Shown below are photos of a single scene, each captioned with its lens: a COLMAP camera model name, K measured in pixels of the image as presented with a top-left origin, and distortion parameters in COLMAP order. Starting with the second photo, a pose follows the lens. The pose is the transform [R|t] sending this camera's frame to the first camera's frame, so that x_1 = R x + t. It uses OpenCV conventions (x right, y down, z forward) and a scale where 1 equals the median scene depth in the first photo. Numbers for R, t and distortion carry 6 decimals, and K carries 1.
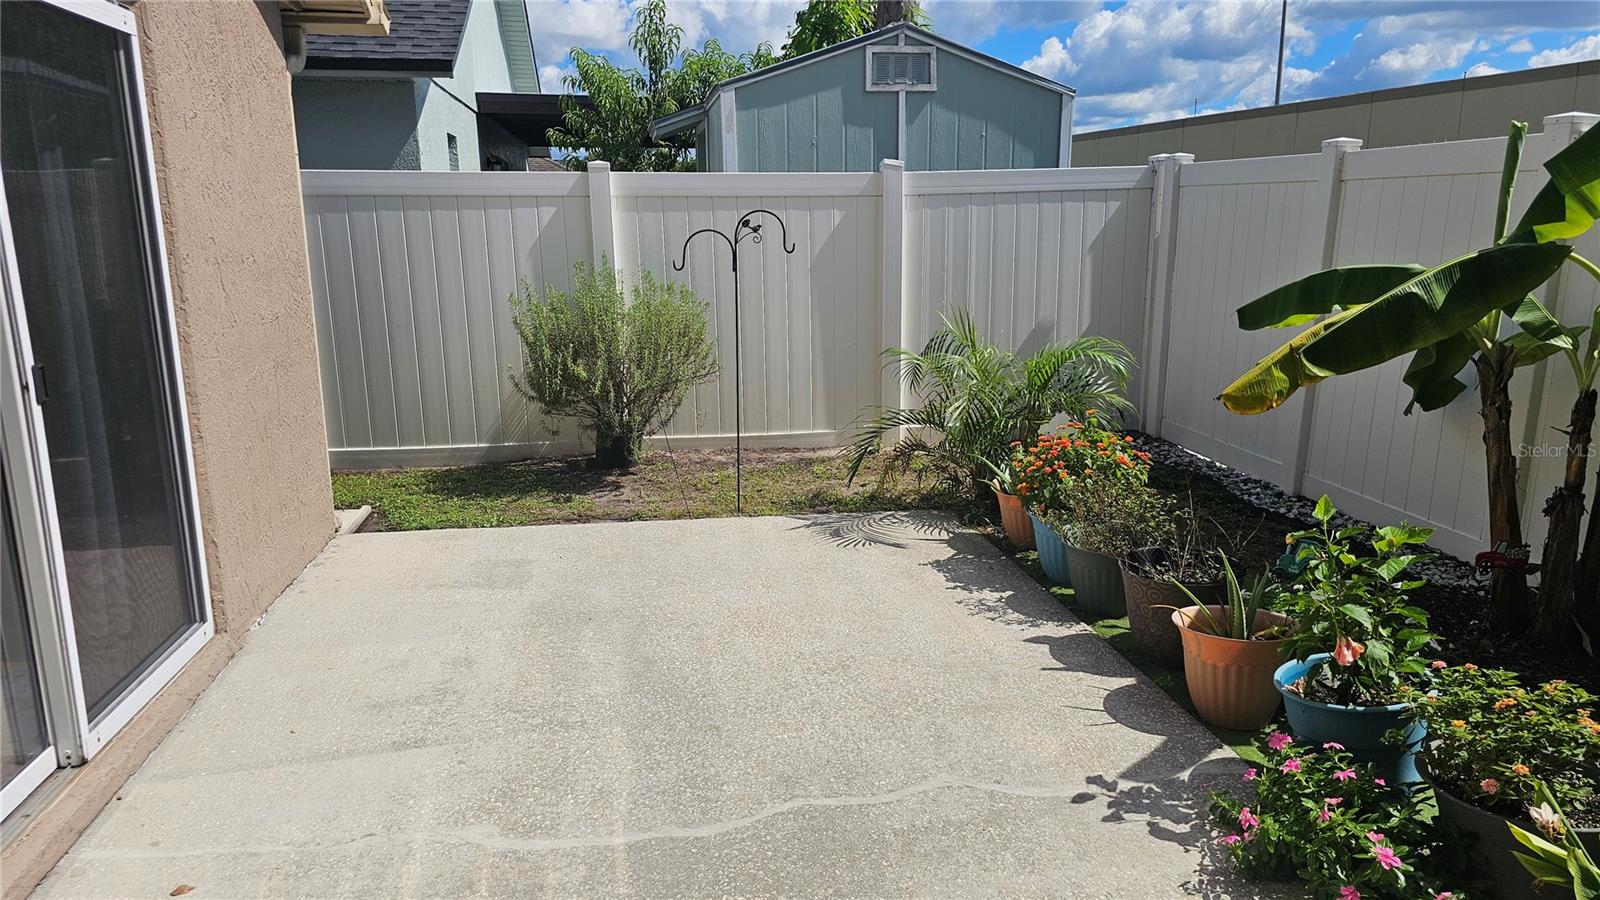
lens RADIAL K [[1083.5, 0, 799.2], [0, 1083.5, 448.0], [0, 0, 1]] dist [0.064195, -0.053795]
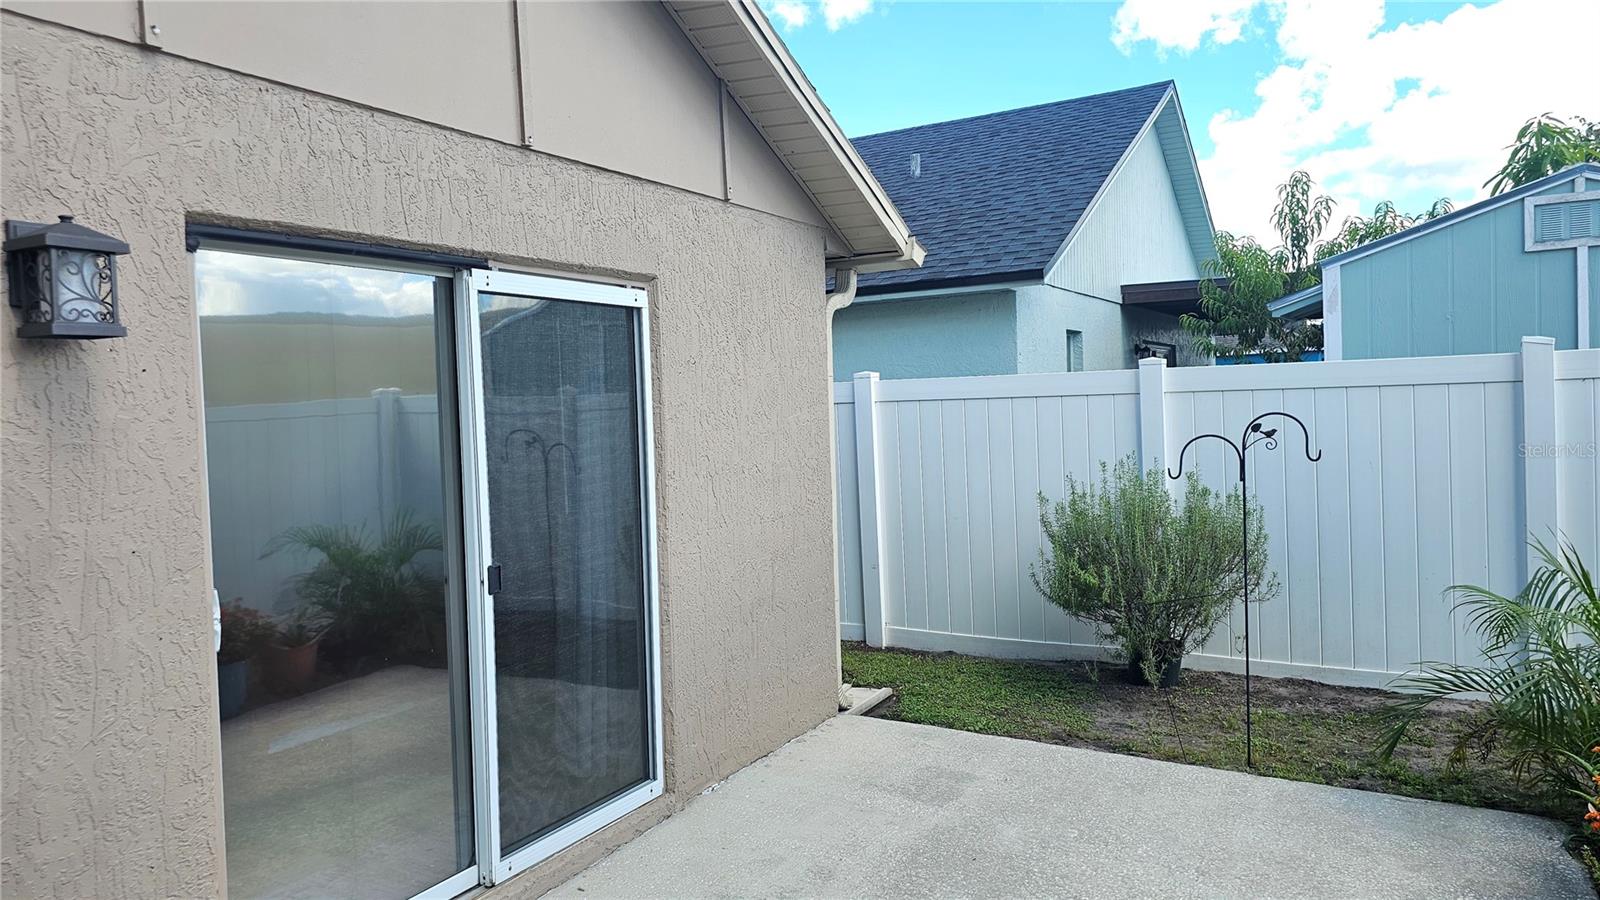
lens RADIAL K [[1079.4, 0, 798.0], [0, 1079.4, 419.2], [0, 0, 1]] dist [0.064186, -0.057873]
pose [[0.774658, -0.006496, -0.632348, 0.225731], [-0.103820, 0.985073, -0.137304, -0.056082], [0.623800, 0.172014, 0.762420, 0.102650]]
